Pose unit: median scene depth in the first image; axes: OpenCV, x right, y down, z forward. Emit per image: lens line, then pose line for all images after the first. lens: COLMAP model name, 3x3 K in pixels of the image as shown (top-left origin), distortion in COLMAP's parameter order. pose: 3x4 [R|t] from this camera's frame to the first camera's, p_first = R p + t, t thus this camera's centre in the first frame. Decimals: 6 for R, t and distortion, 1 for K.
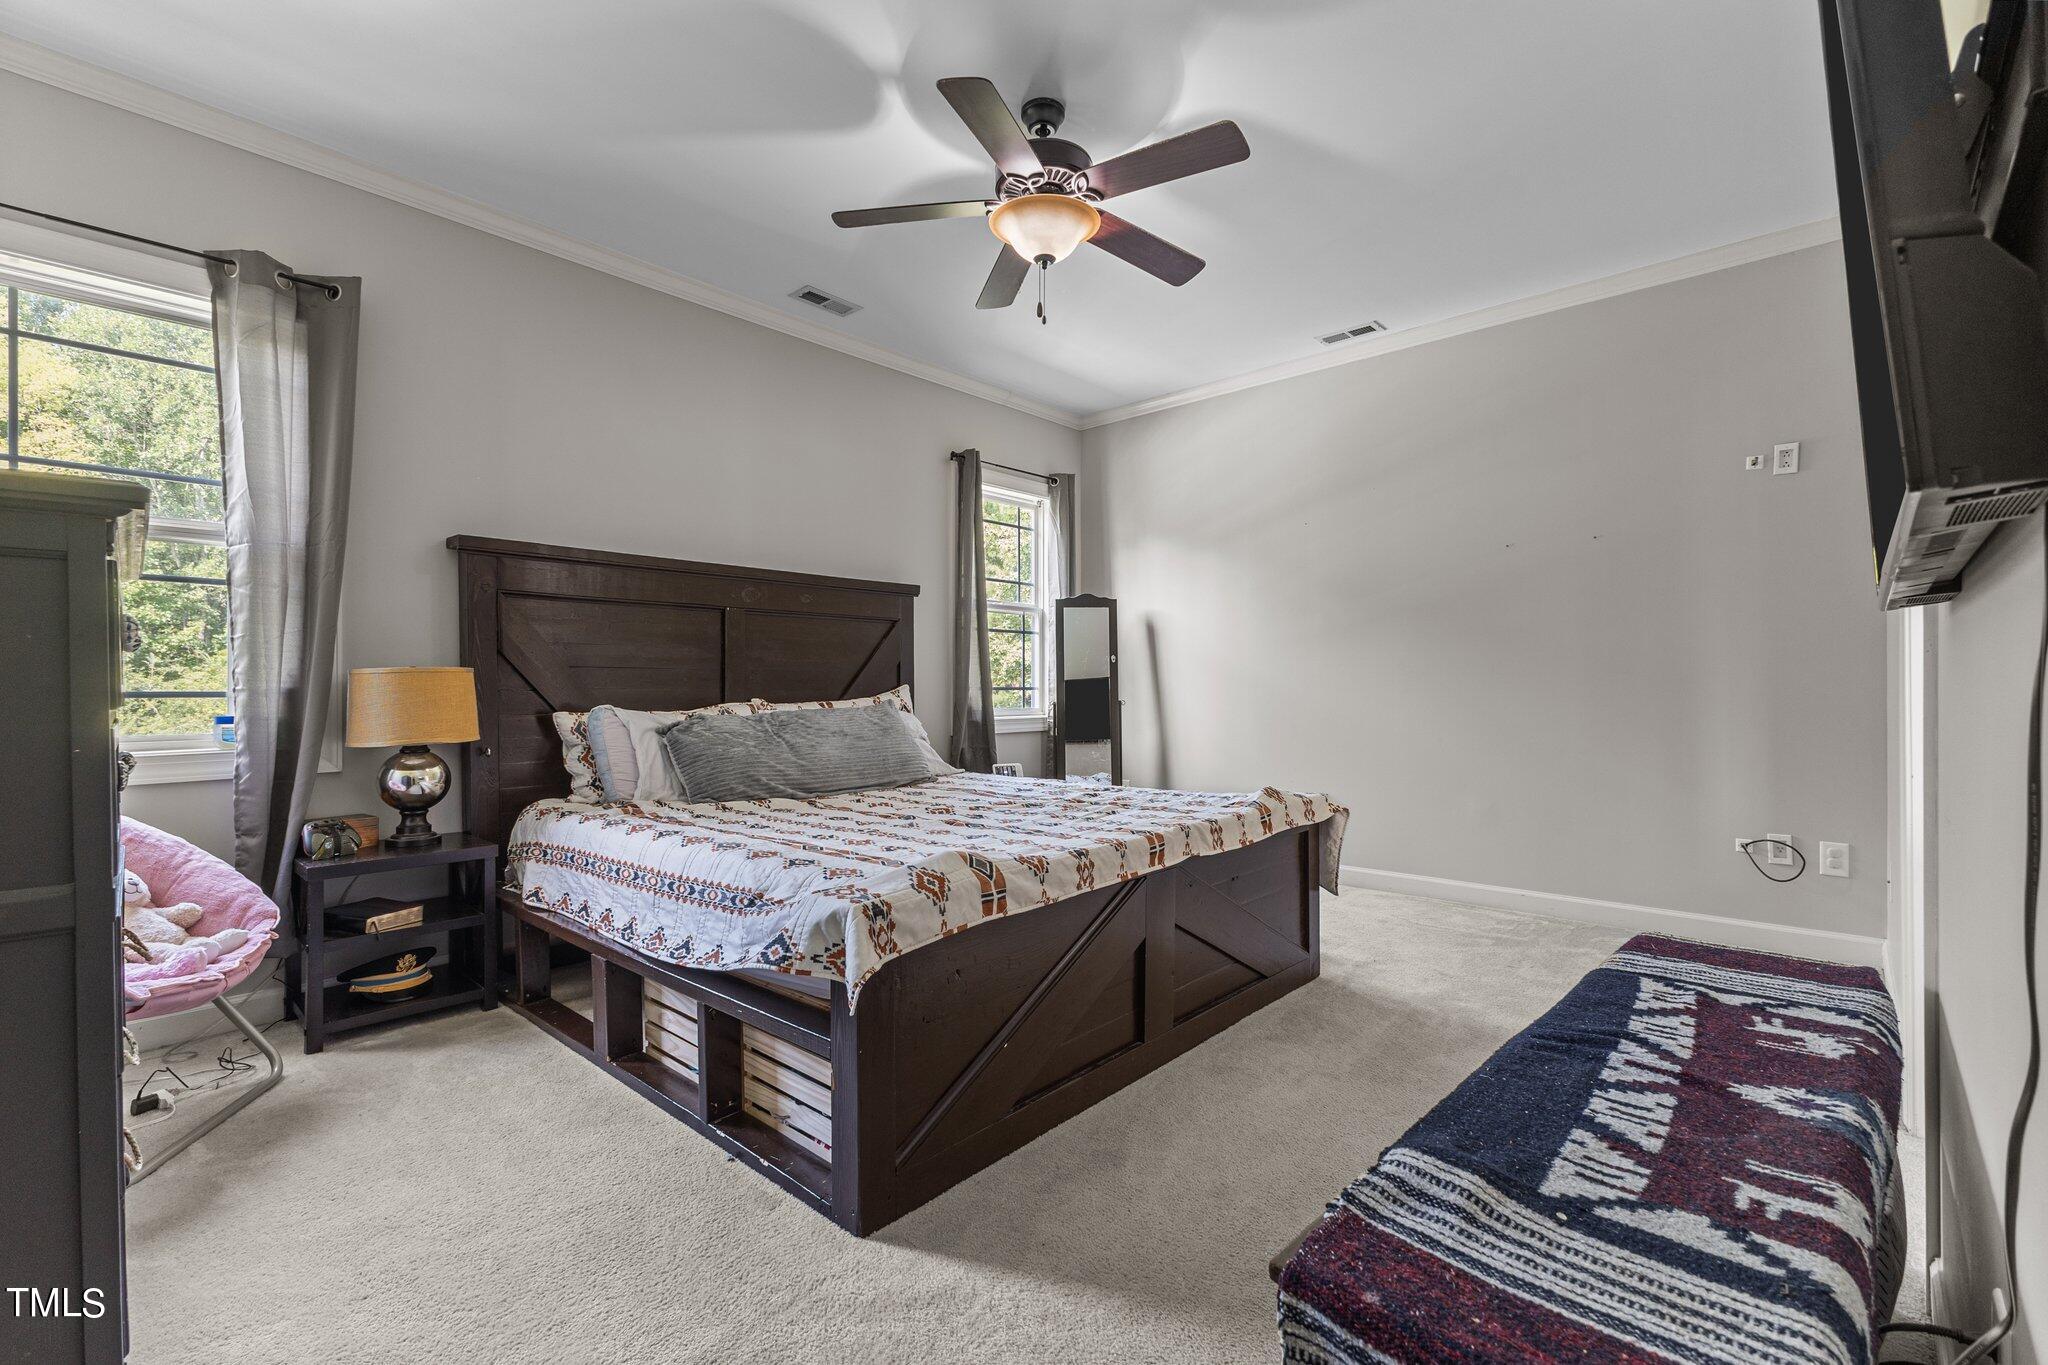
lens RADIAL K [[907.6, 0, 1036.0], [0, 907.6, 698.6], [0, 0, 1]] dist [0.002849, 0.000330]
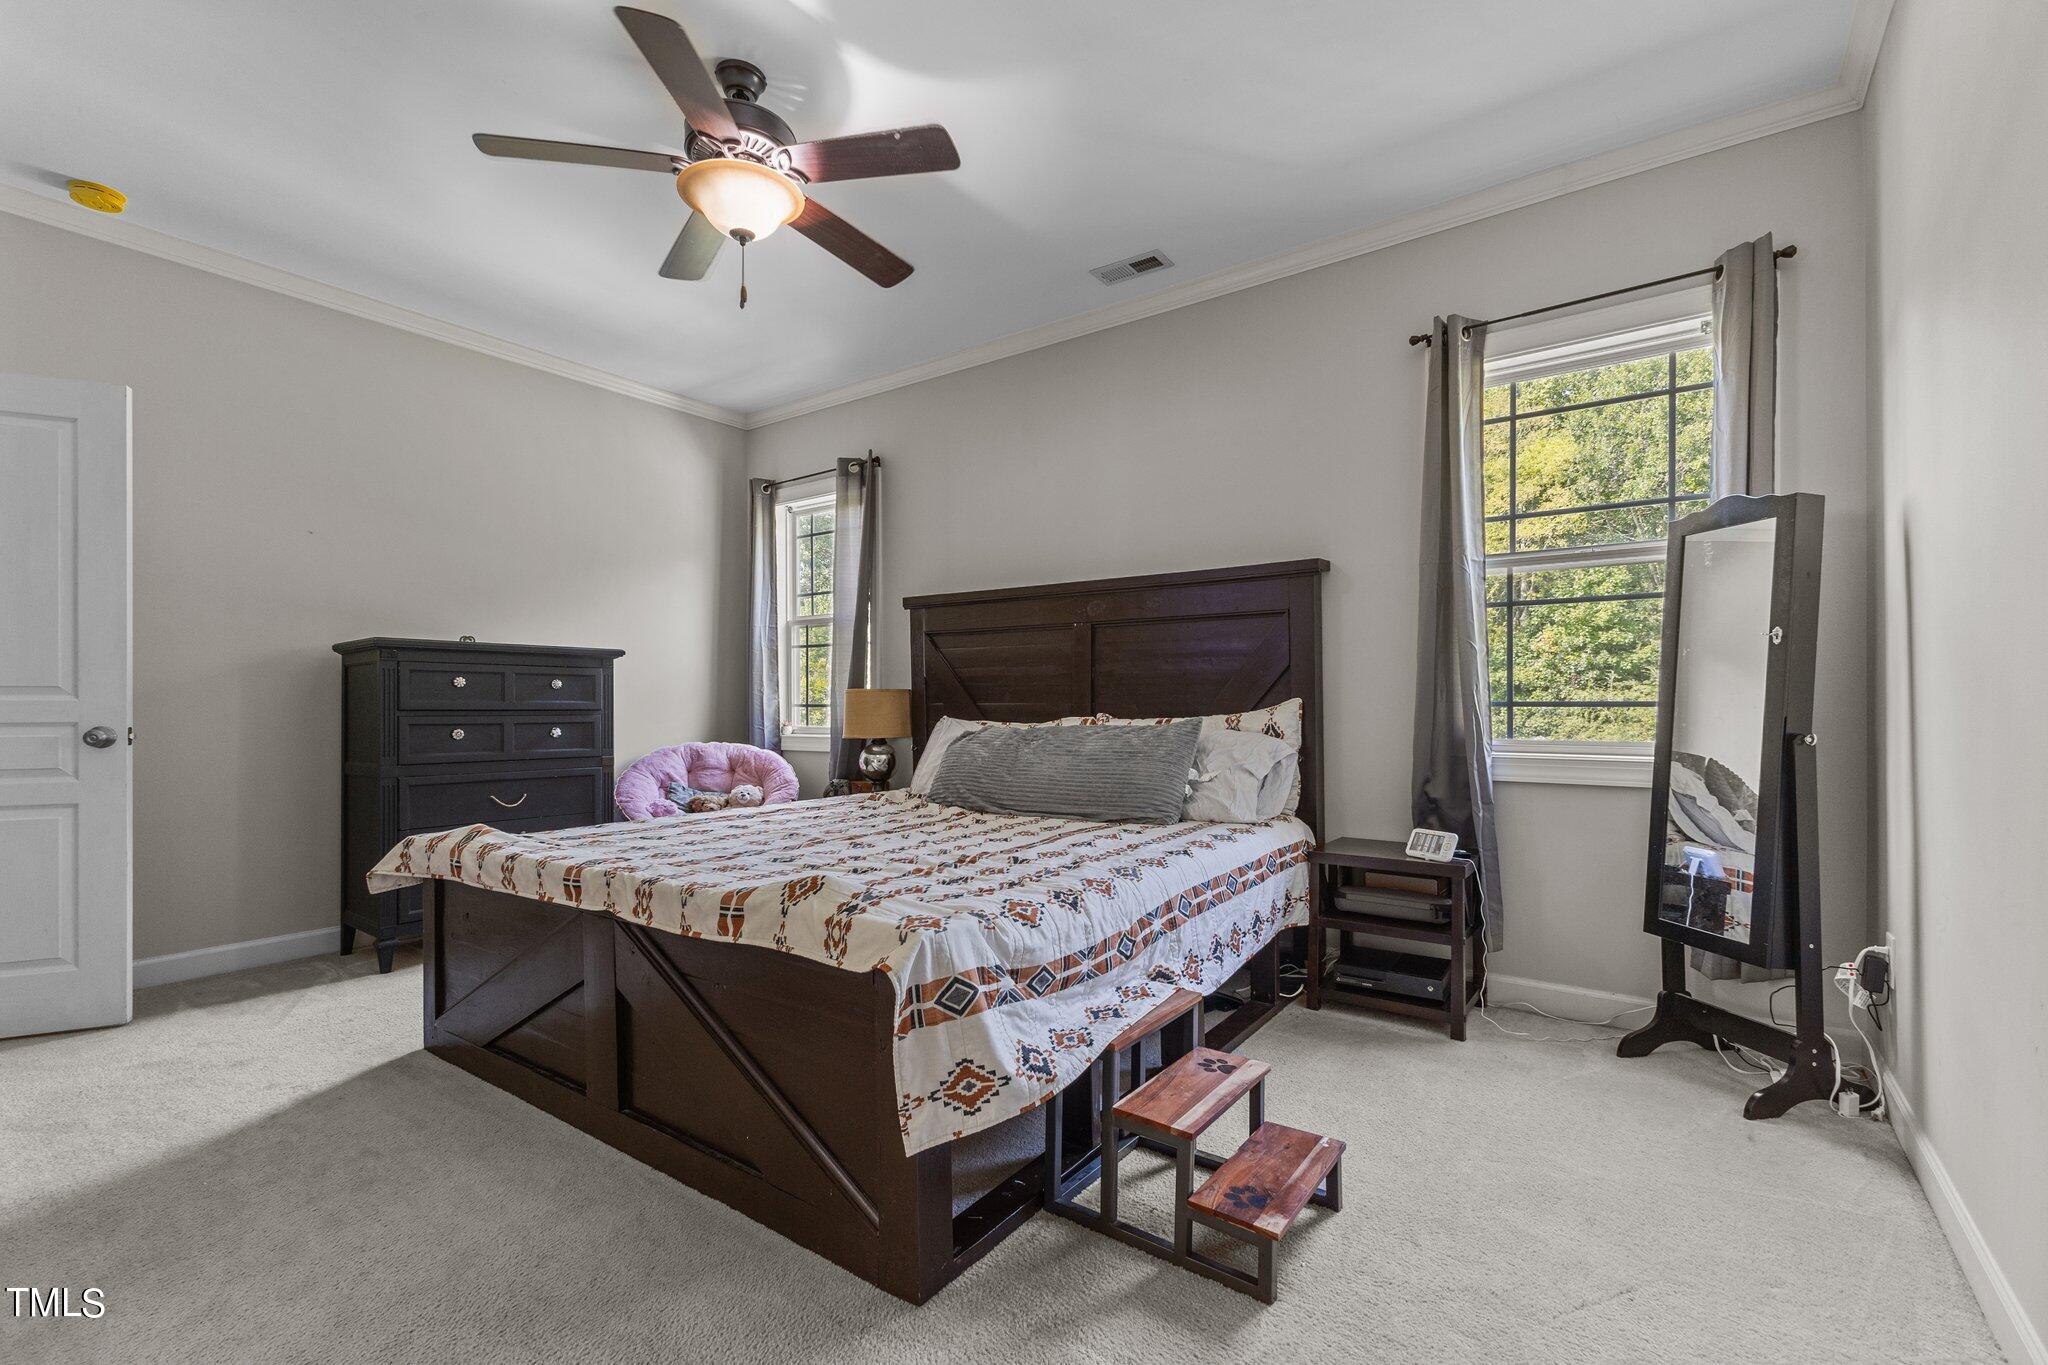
lens RADIAL K [[907.6, 0, 1036.0], [0, 907.6, 698.6], [0, 0, 1]] dist [0.002849, 0.000330]
pose [[0.097050, -0.002972, -0.995275, 0.627985], [-0.009043, 0.999952, -0.003867, -0.010545], [0.995238, 0.009375, 0.097019, 0.800830]]
